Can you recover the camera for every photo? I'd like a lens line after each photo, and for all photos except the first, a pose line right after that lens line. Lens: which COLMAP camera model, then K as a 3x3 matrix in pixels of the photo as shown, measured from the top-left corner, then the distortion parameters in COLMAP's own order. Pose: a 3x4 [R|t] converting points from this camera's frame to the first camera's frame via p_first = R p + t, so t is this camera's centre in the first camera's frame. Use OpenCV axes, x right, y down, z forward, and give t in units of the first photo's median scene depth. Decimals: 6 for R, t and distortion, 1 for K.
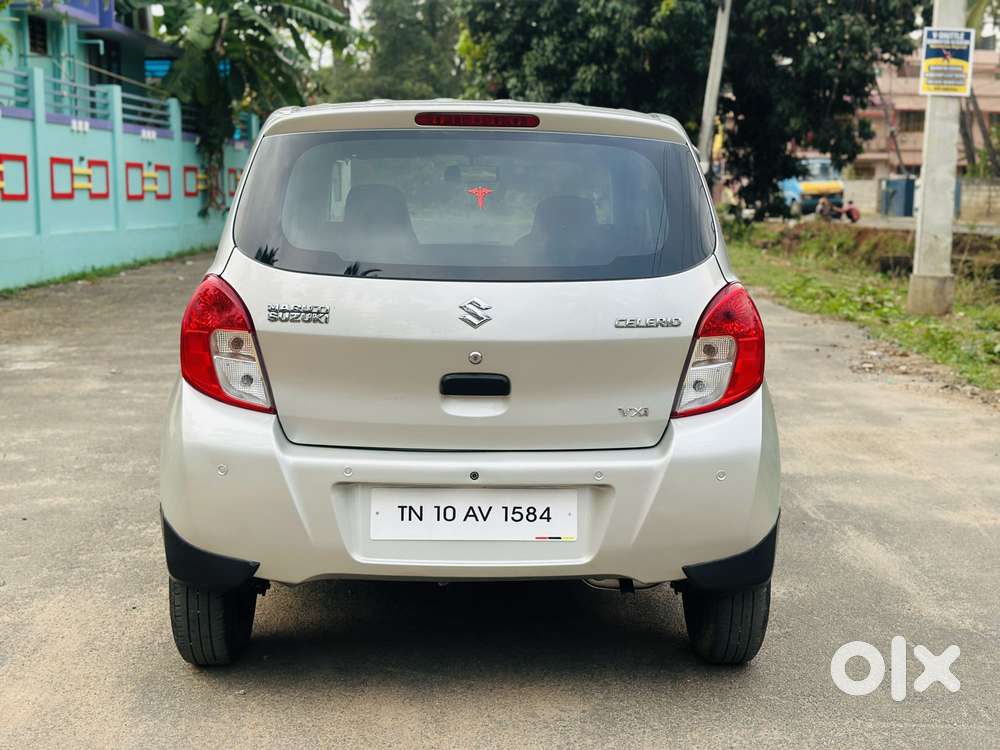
lens RADIAL K [[1403.1, 0, 502.3], [0, 1403.1, 374.8], [0, 0, 1]] dist [0.118618, 0.000000]
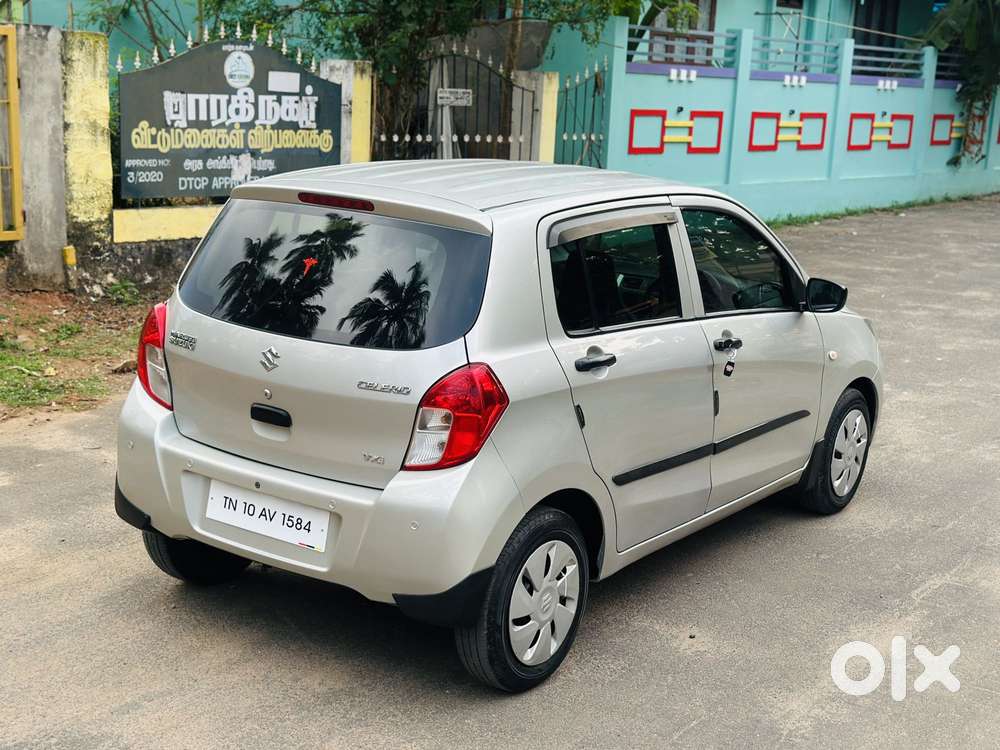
lens RADIAL K [[1403.1, 0, 504.5], [0, 1403.1, 381.4], [0, 0, 1]] dist [0.118618, 0.000000]
pose [[0.797032, 0.154959, -0.583719, 0.223509], [-0.117438, 0.987840, 0.101887, -0.044676], [0.592409, -0.012657, 0.805538, 0.024817]]
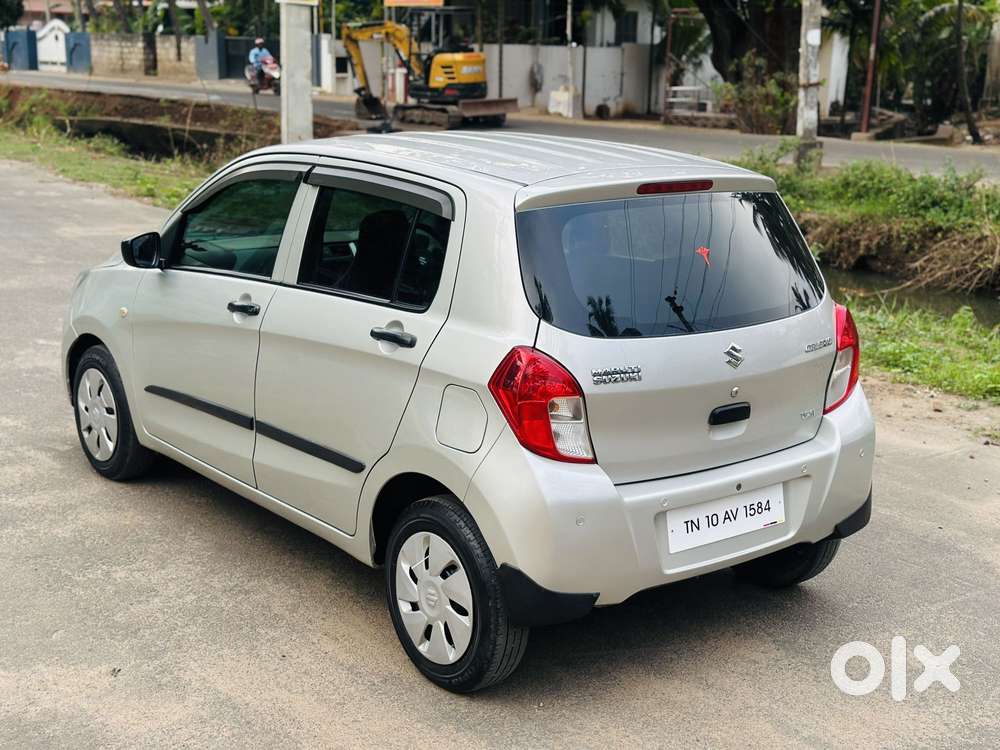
lens RADIAL K [[1403.1, 0, 502.8], [0, 1403.1, 372.2], [0, 0, 1]] dist [0.118618, 0.000000]
pose [[0.803493, -0.130728, 0.580784, -0.222374], [0.067065, 0.989258, 0.129888, -0.050414], [-0.591525, -0.065414, 0.803629, 0.034067]]
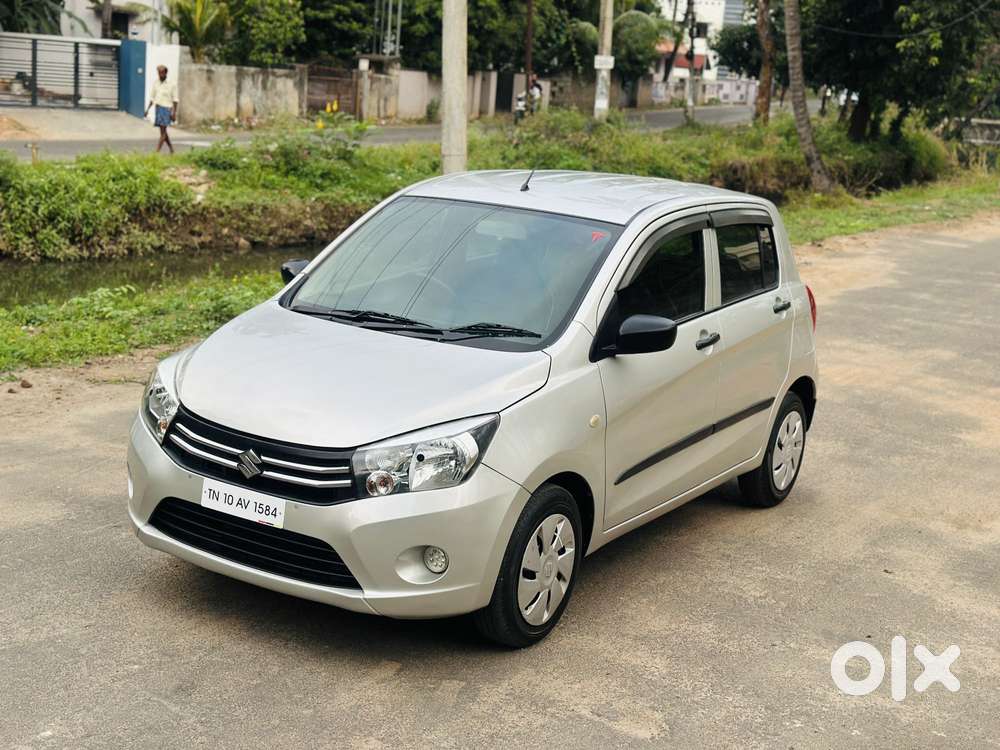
lens RADIAL K [[1403.1, 0, 492.5], [0, 1403.1, 383.0], [0, 0, 1]] dist [0.118618, 0.000000]
pose [[-0.828497, -0.195813, 0.524643, -0.237768], [-0.017269, 0.945361, 0.325567, -0.150722], [-0.559728, 0.260671, -0.786610, 0.740155]]
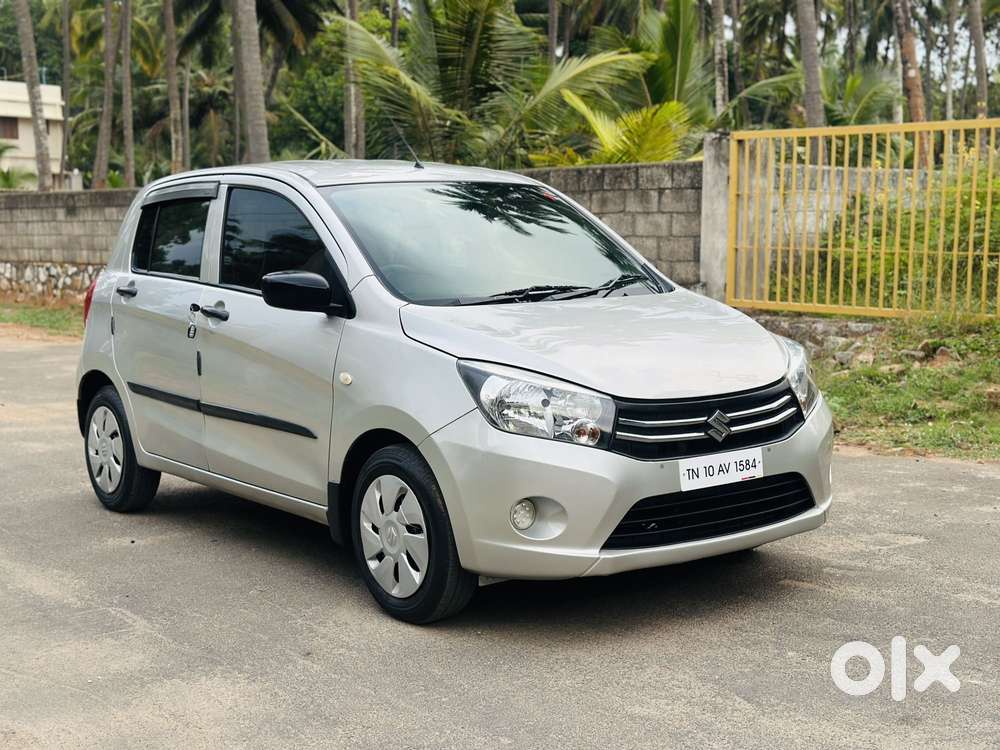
lens RADIAL K [[1403.1, 0, 498.8], [0, 1403.1, 371.9], [0, 0, 1]] dist [0.118618, 0.000000]
pose [[-0.816786, 0.061793, -0.573622, 0.213035], [-0.070102, 0.976251, 0.204985, -0.094419], [0.572666, 0.207641, -0.793057, 0.733700]]
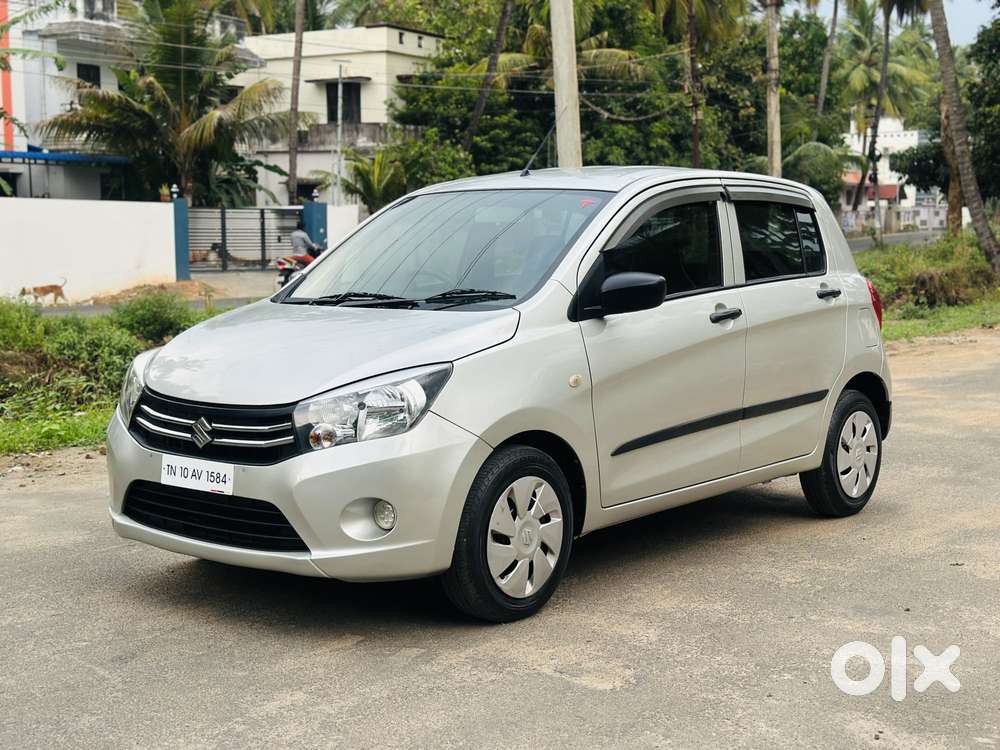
lens RADIAL K [[1403.1, 0, 498.8], [0, 1403.1, 385.1], [0, 0, 1]] dist [0.118618, 0.000000]
pose [[-0.748740, -0.083290, 0.657610, -0.282003], [0.078458, 0.973965, 0.212689, -0.095428], [-0.658204, 0.210844, -0.722712, 0.699908]]
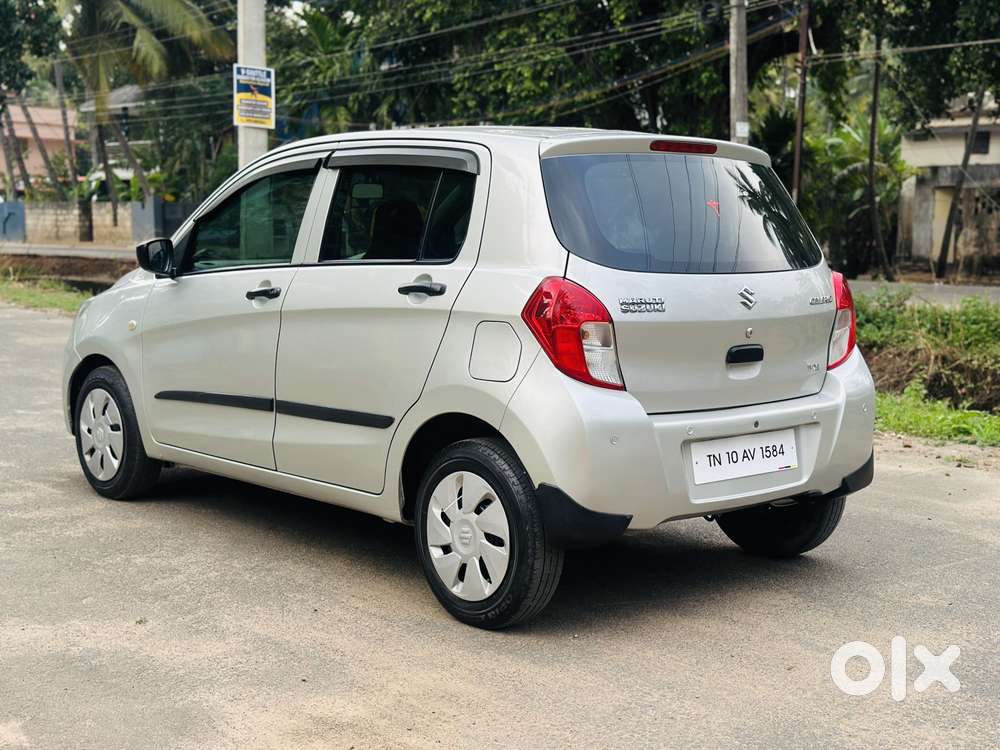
lens RADIAL K [[1403.1, 0, 505.6], [0, 1403.1, 385.3], [0, 0, 1]] dist [0.118618, 0.000000]
pose [[0.769614, -0.079000, 0.633603, -0.252594], [0.085160, 0.996151, 0.020763, -0.002492], [-0.632804, 0.037978, 0.773380, 0.036495]]
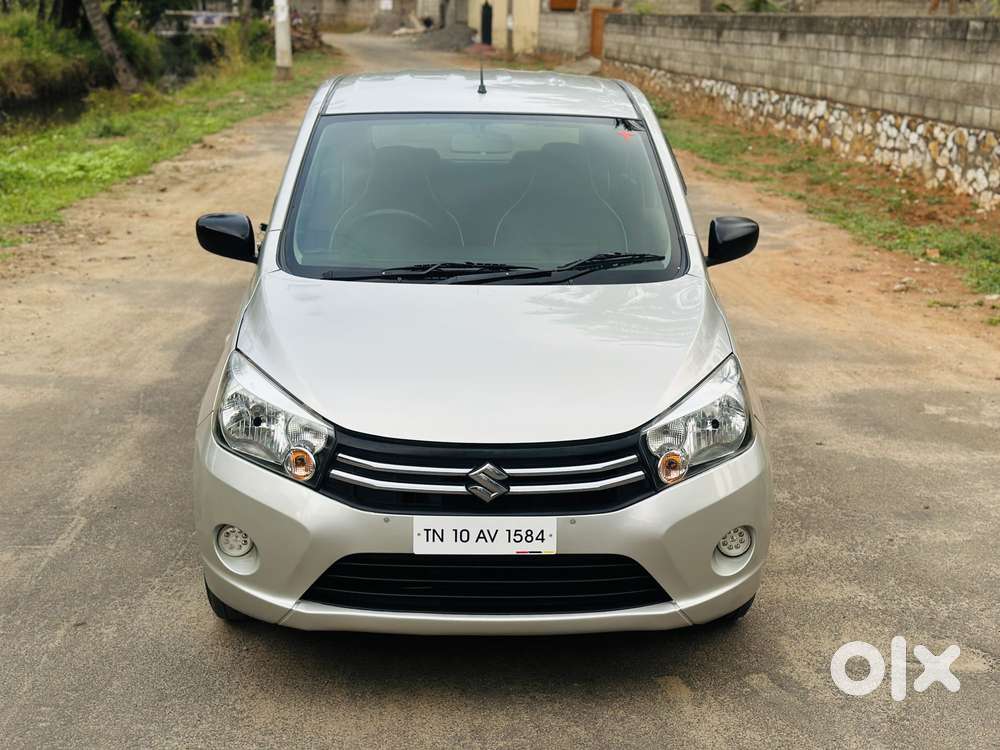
lens RADIAL K [[1403.1, 0, 502.1], [0, 1403.1, 385.3], [0, 0, 1]] dist [0.118618, 0.000000]
pose [[-0.999514, -0.030308, -0.007234, -0.013079], [-0.030794, 0.925345, 0.377872, -0.133183], [-0.004759, 0.377912, -0.925829, 0.739900]]
